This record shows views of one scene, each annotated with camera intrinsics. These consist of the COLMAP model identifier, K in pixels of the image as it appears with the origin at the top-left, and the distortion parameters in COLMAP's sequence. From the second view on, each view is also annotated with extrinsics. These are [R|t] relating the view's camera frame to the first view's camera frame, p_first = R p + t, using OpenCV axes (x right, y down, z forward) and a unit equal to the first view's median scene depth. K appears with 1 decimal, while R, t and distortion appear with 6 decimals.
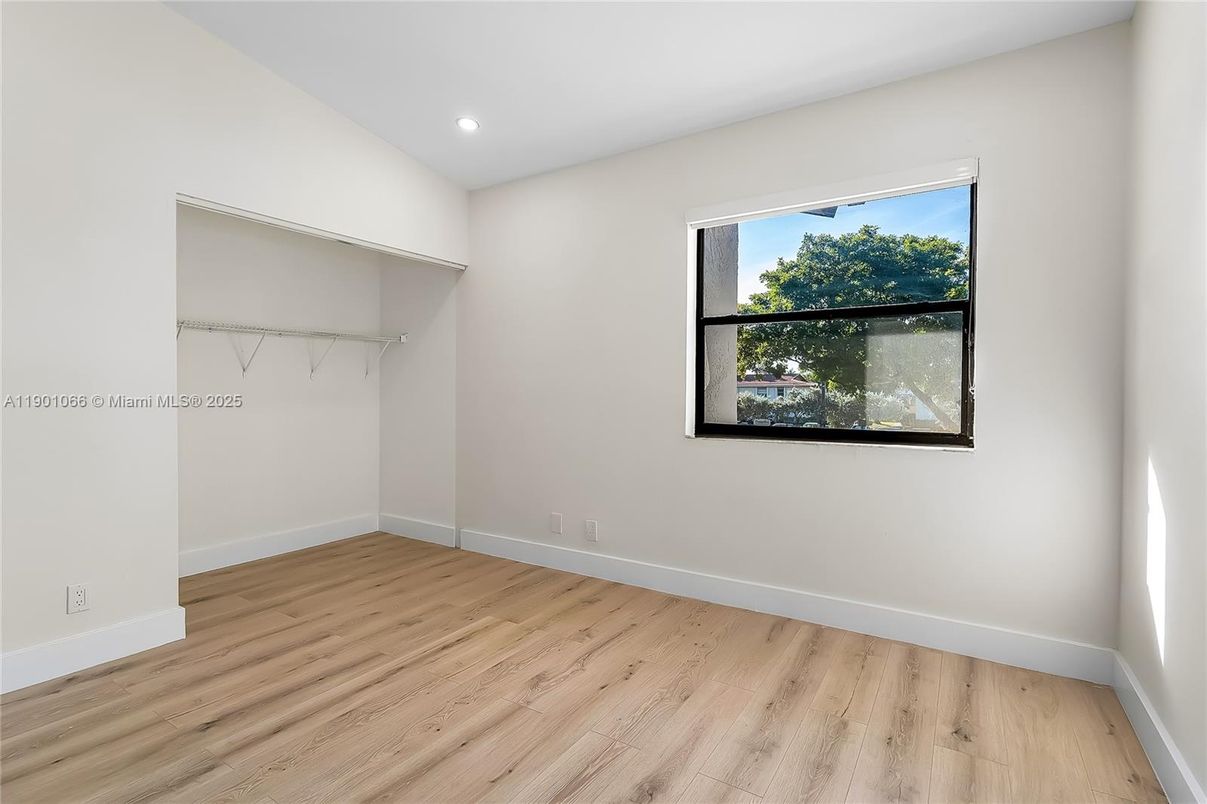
lens RADIAL K [[560.4, 0, 601.1], [0, 560.4, 397.3], [0, 0, 1]] dist [-0.000657, 0.000660]
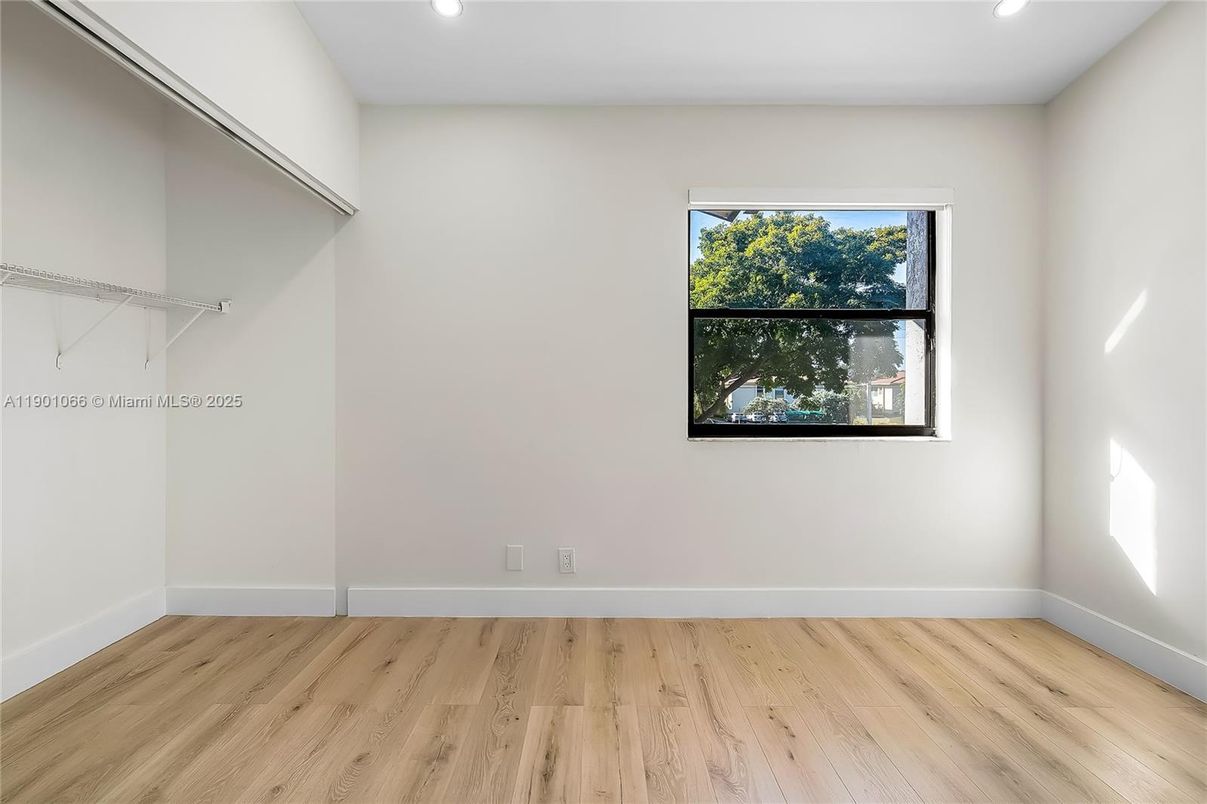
lens RADIAL K [[571.3, 0, 605.6], [0, 571.3, 377.2], [0, 0, 1]] dist [0.000998, 0.000246]
pose [[0.845994, 0.009680, 0.533104, -0.489650], [0.003763, 0.999702, -0.024125, -0.006744], [-0.533179, 0.022416, 0.845706, 0.317382]]
